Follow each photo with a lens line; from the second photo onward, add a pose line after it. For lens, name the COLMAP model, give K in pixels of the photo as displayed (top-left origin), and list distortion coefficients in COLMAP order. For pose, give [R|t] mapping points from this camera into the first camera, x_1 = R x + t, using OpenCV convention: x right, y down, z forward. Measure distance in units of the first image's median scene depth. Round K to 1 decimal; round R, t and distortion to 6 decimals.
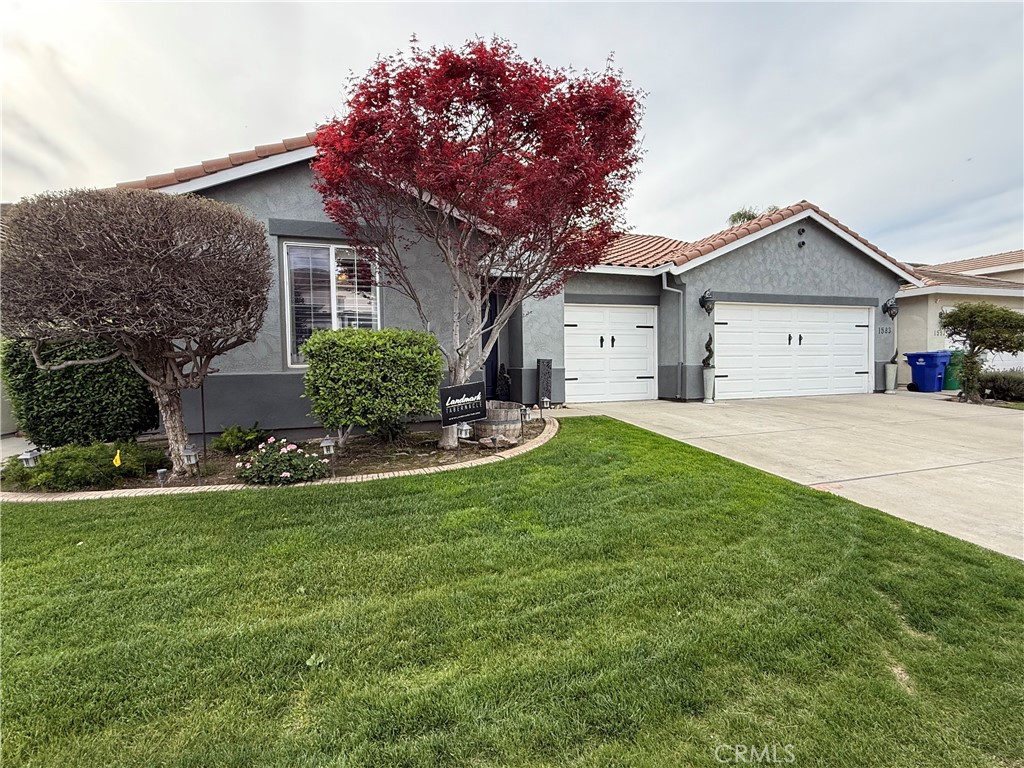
lens RADIAL K [[471.5, 0, 512.0], [0, 471.5, 384.0], [0, 0, 1]] dist [0.000501, -0.000091]
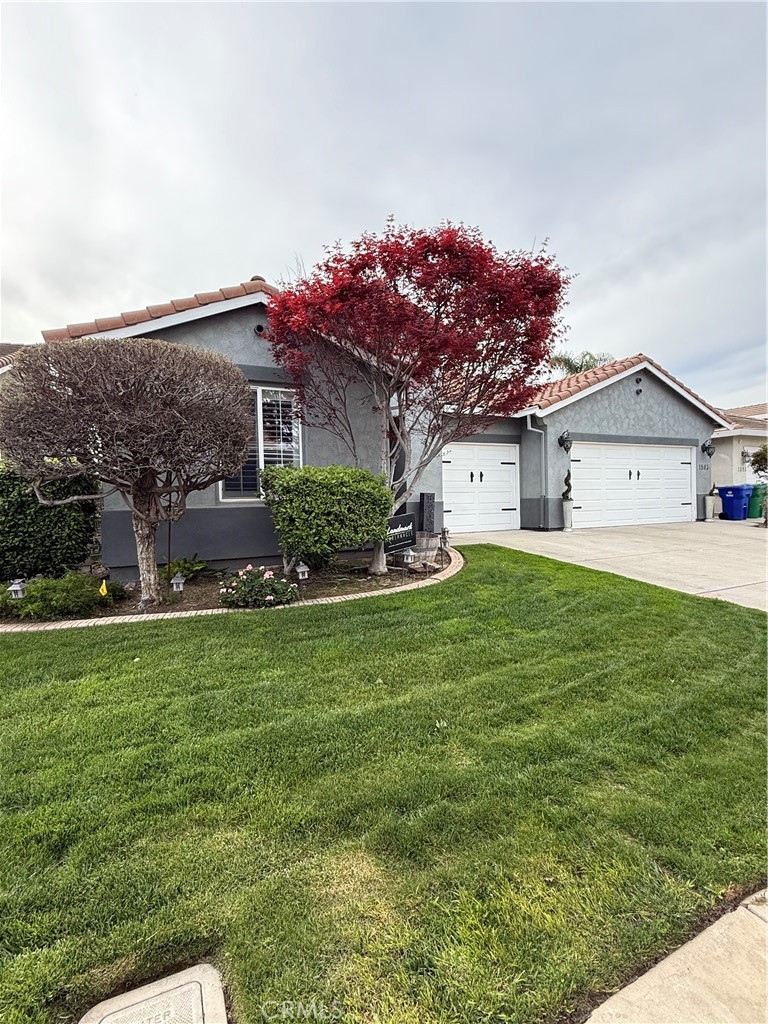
lens RADIAL K [[471.5, 0, 384.0], [0, 471.5, 512.0], [0, 0, 1]] dist [0.000501, -0.000091]
pose [[0.992535, -0.008853, 0.121637, -0.229115], [0.010447, 0.999868, -0.012475, 0.004704], [-0.121510, 0.013652, 0.992496, -0.088689]]
